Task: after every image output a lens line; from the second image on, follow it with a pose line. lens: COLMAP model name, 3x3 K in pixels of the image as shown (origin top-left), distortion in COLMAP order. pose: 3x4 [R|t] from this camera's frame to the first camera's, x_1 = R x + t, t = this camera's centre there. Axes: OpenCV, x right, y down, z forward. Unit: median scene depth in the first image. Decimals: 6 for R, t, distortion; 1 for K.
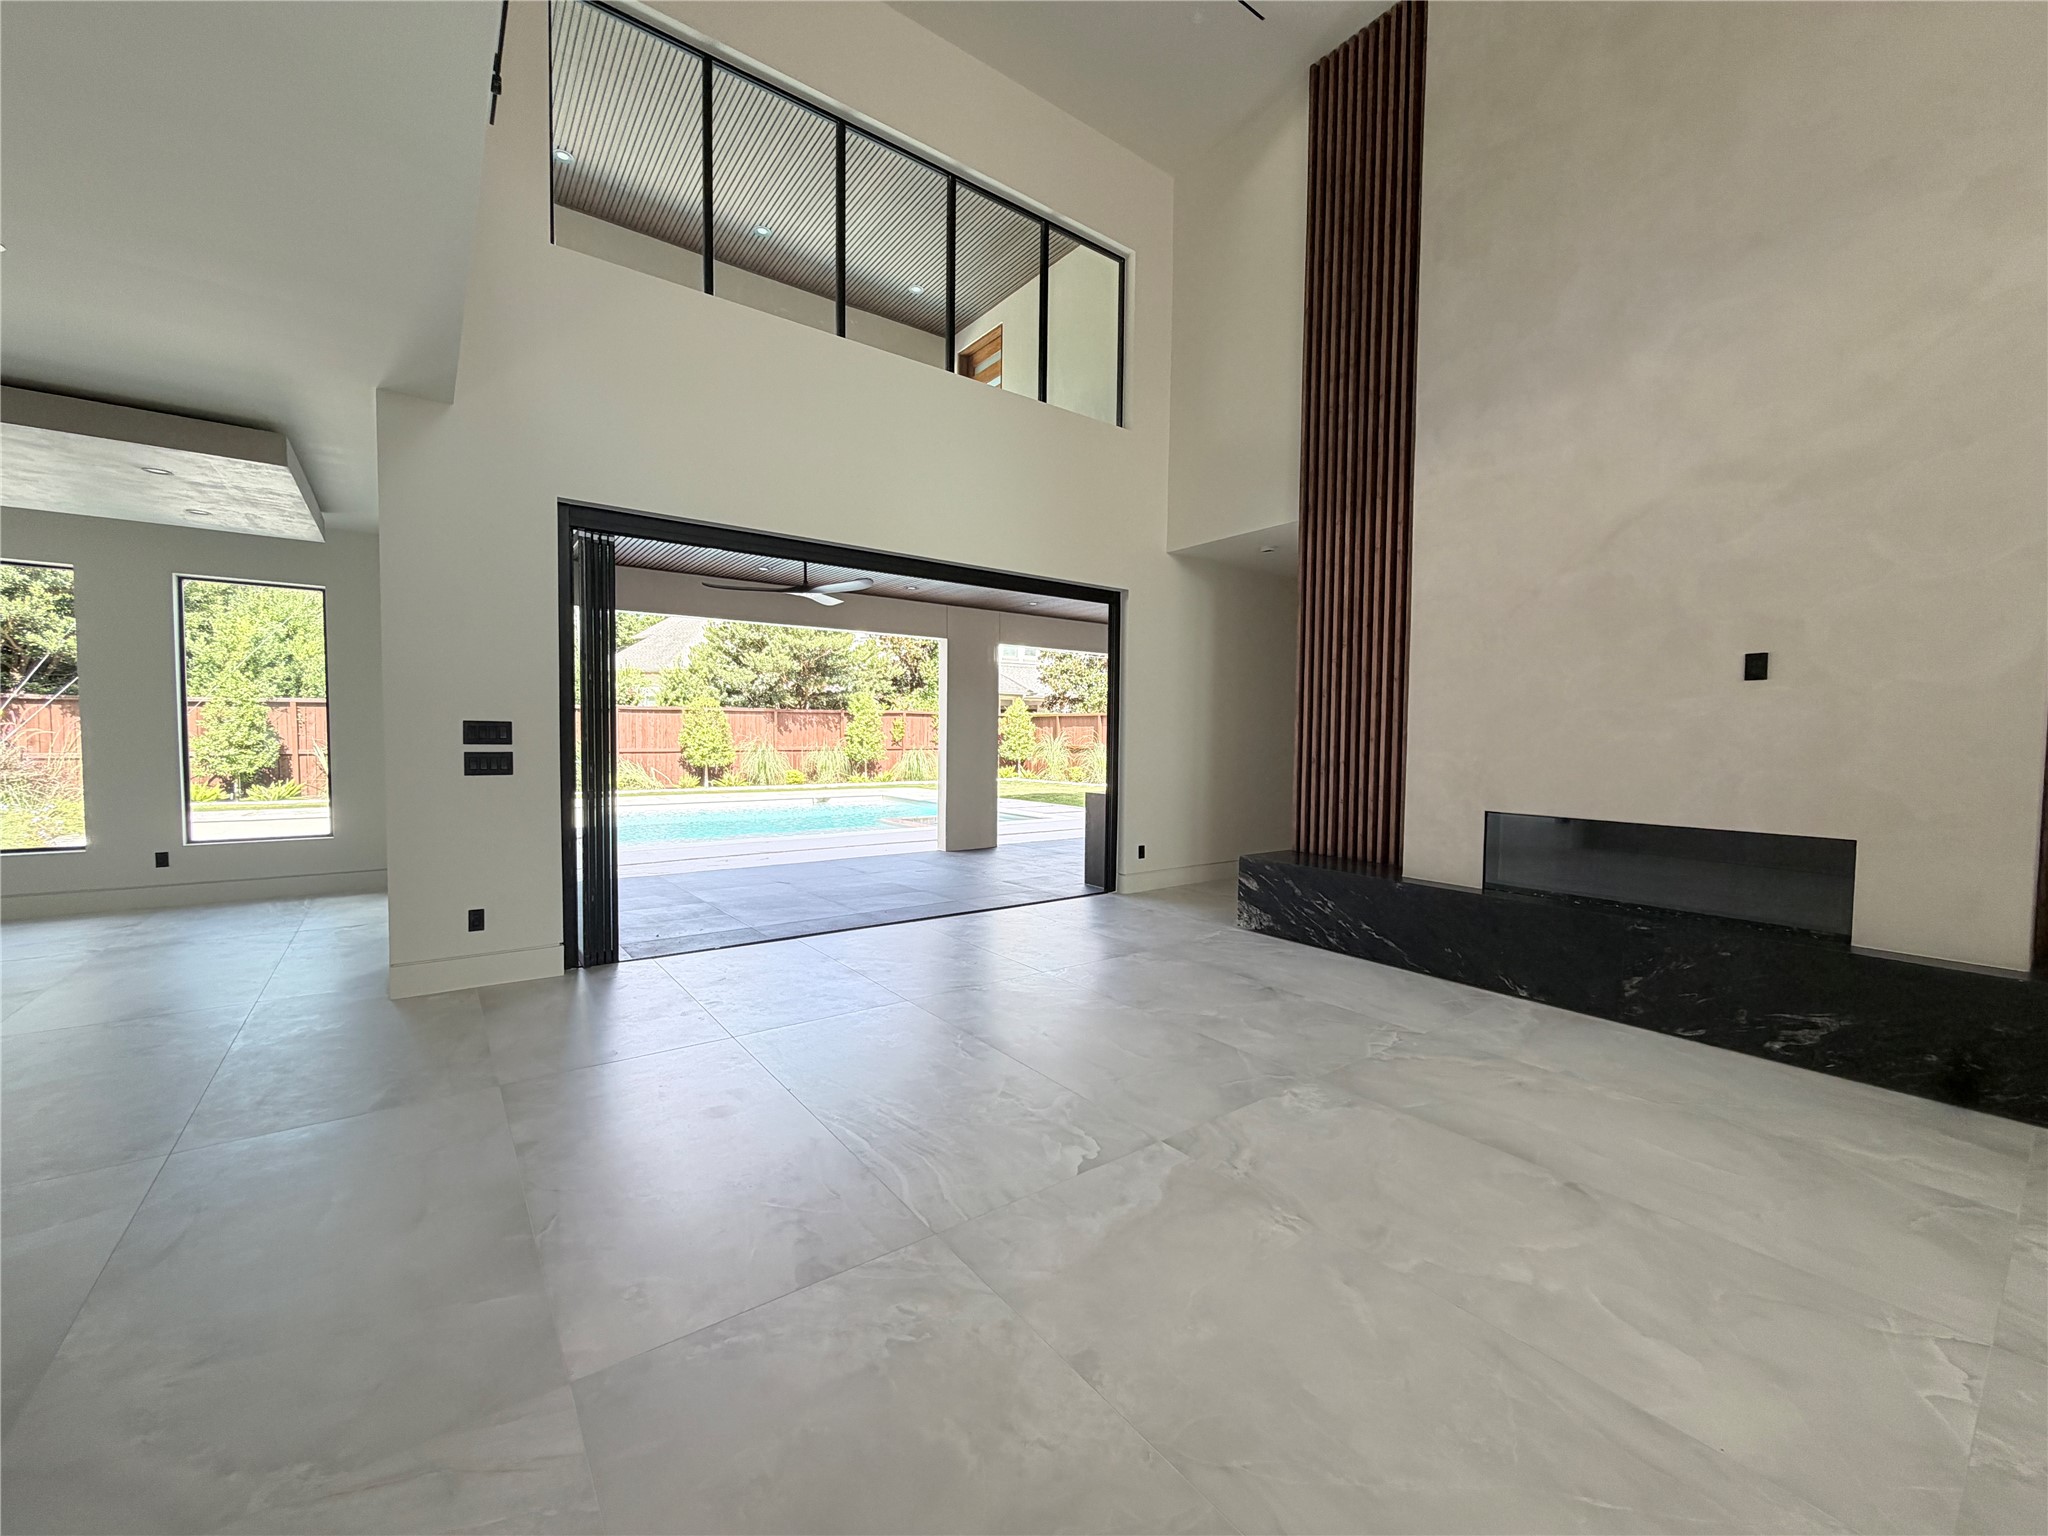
lens RADIAL K [[832.1, 0, 1030.3], [0, 832.1, 763.7], [0, 0, 1]] dist [0.012164, -0.000240]
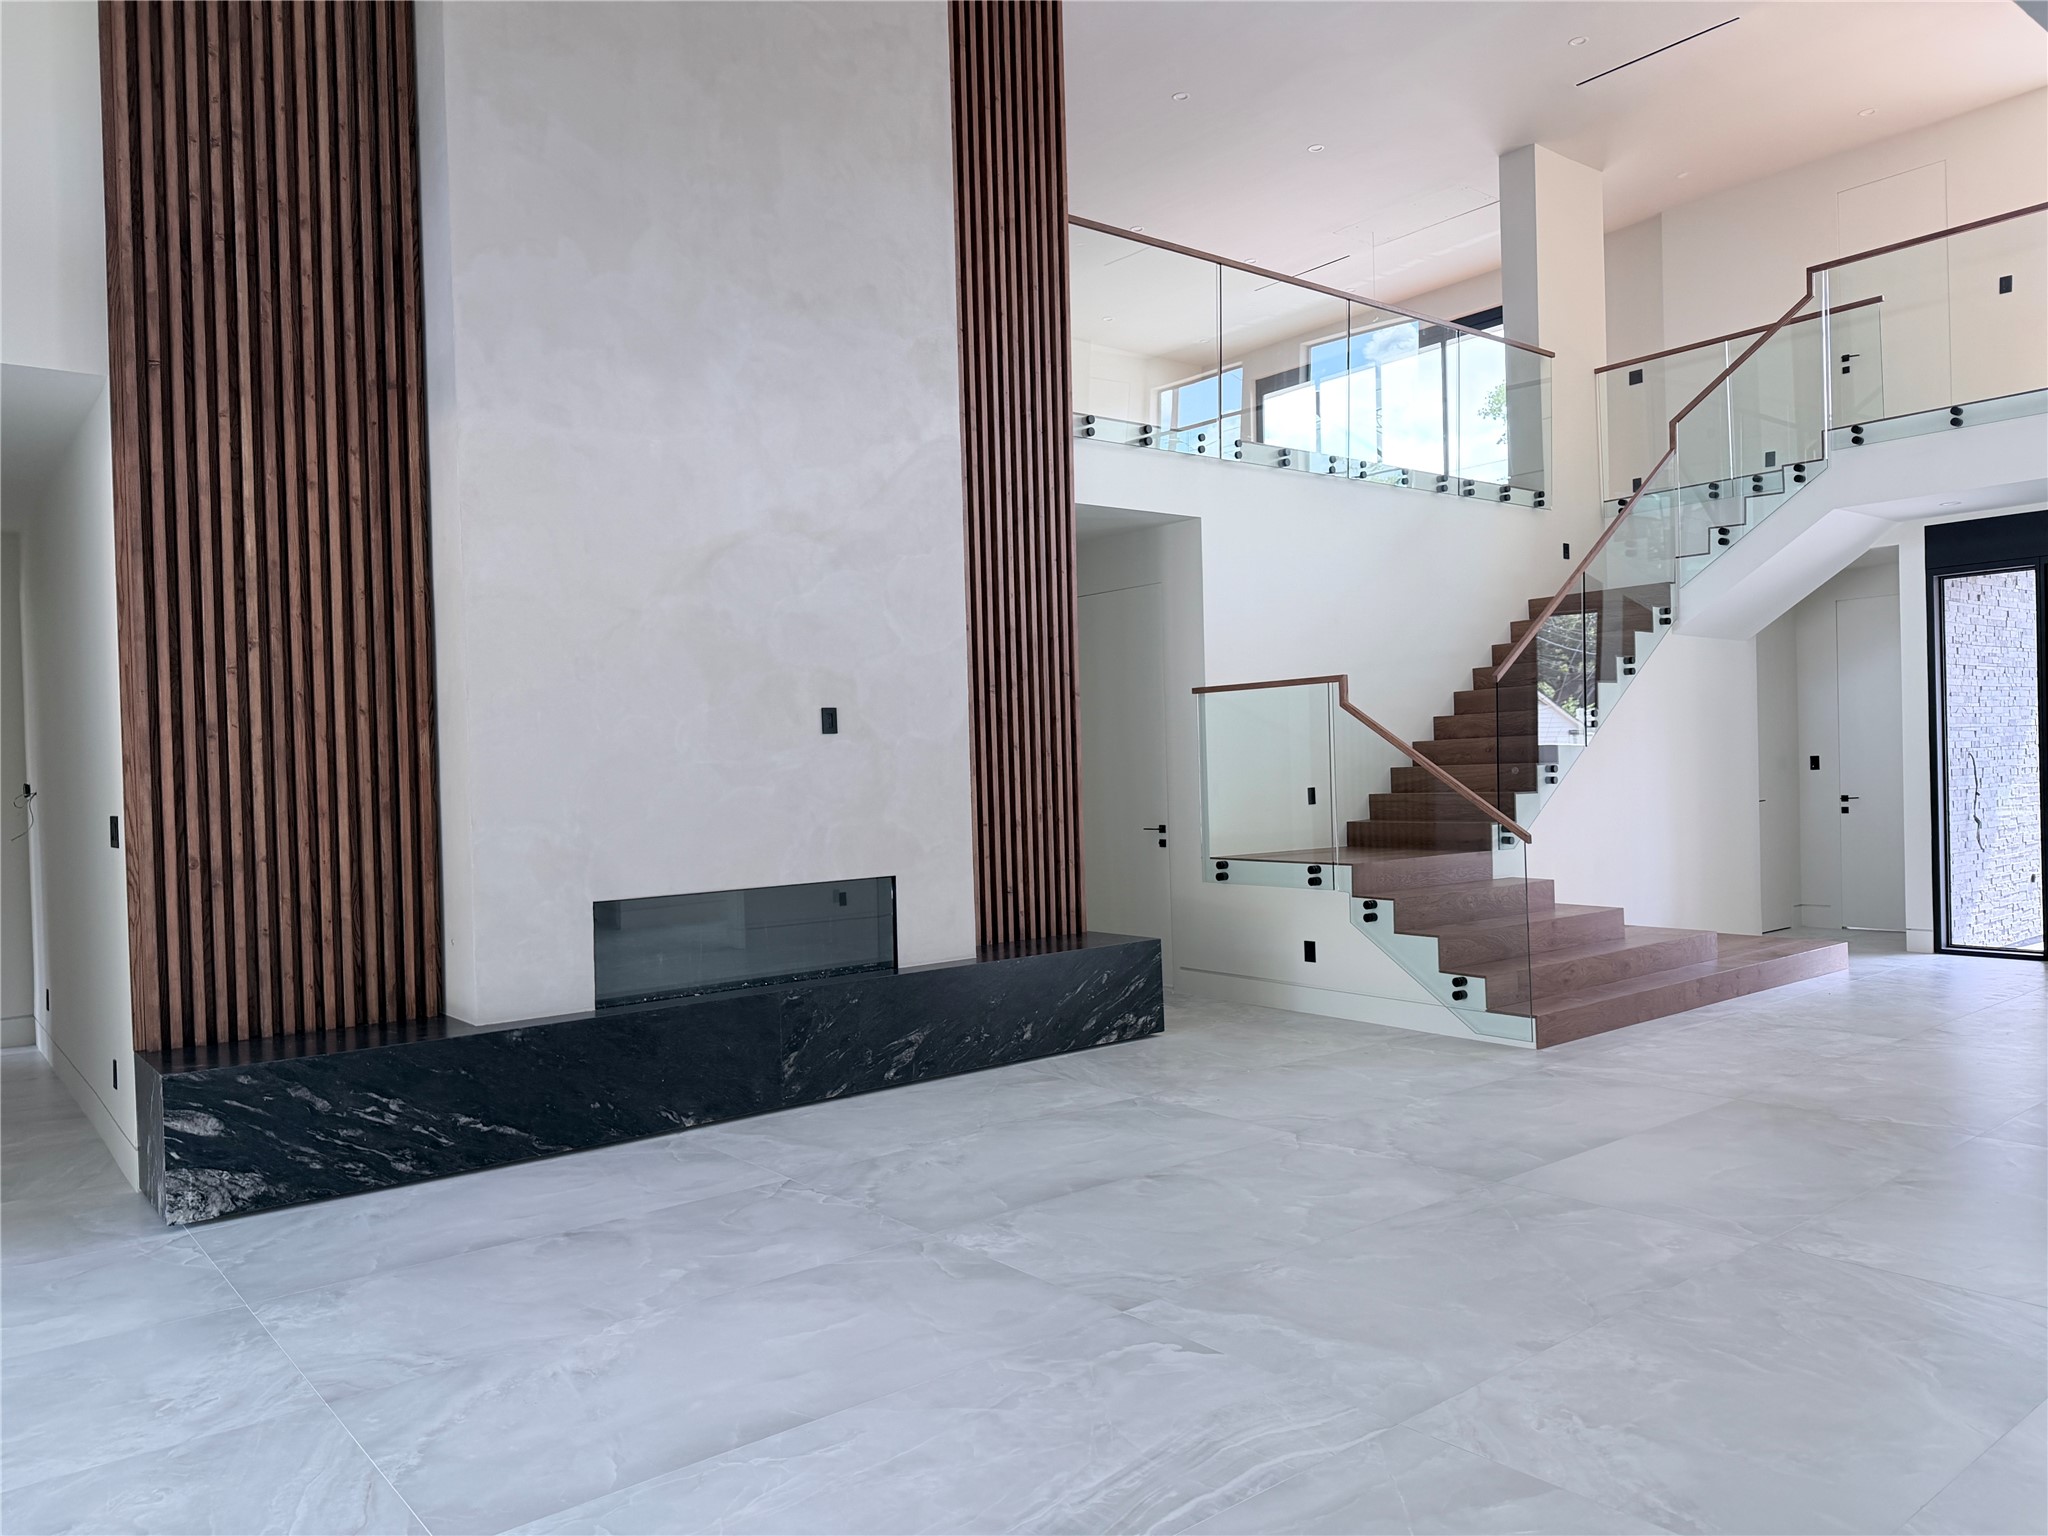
lens RADIAL K [[1428.4, 0, 1026.6], [0, 1428.4, 771.2], [0, 0, 1]] dist [0.037967, -0.019734]
pose [[-0.037596, -0.016751, 0.999153, -0.914649], [0.064117, 0.997759, 0.019140, -0.072872], [-0.997234, 0.064783, -0.036437, 0.842337]]
